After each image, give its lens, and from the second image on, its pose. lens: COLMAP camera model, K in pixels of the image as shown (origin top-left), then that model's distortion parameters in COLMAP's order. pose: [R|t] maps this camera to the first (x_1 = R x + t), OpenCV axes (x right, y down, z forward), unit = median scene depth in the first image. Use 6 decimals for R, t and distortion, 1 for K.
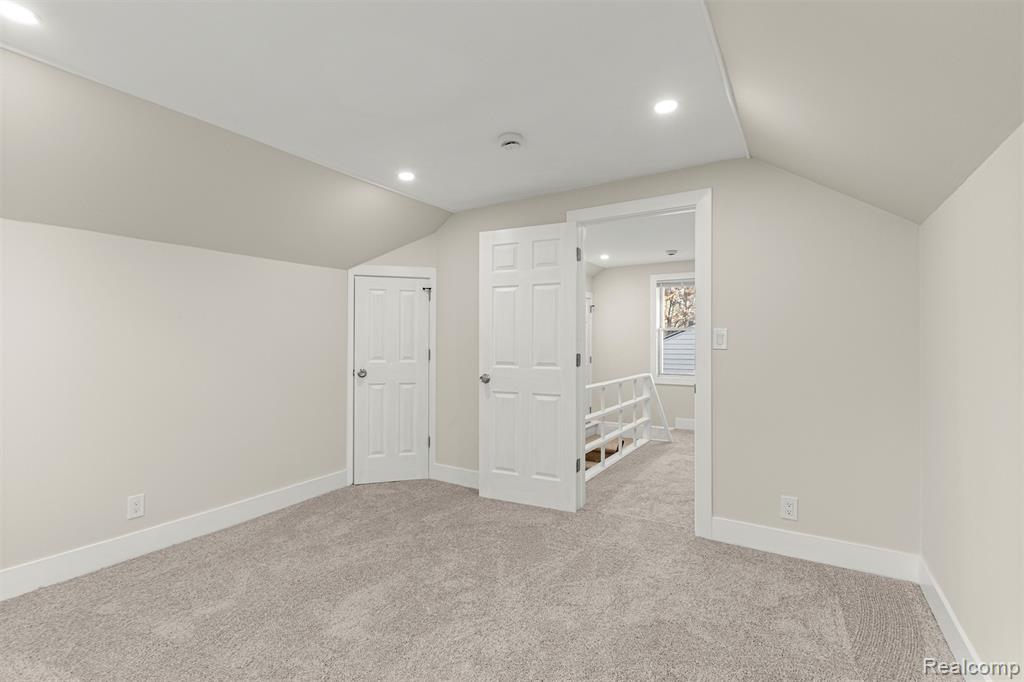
lens RADIAL K [[472.6, 0, 496.0], [0, 472.6, 337.9], [0, 0, 1]] dist [0.006043, -0.003842]
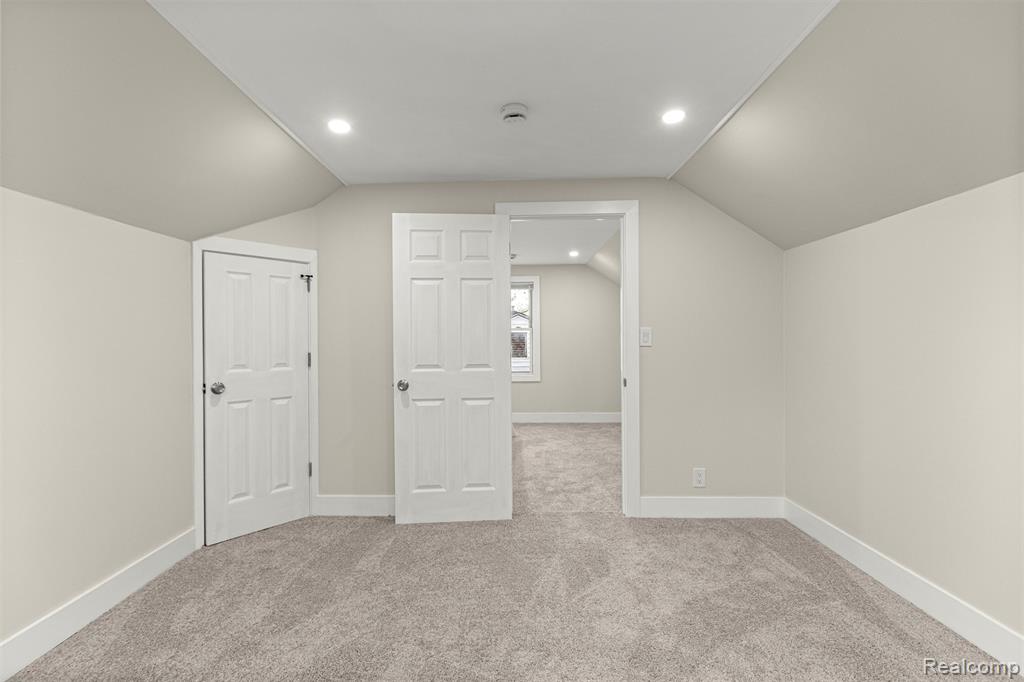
lens RADIAL K [[472.6, 0, 504.2], [0, 472.6, 341.1], [0, 0, 1]] dist [0.006043, -0.003842]
pose [[0.853774, -0.010803, 0.520531, -0.324623], [0.007103, 0.999933, 0.009103, -0.000509], [-0.520595, -0.004074, 0.853794, 0.182514]]
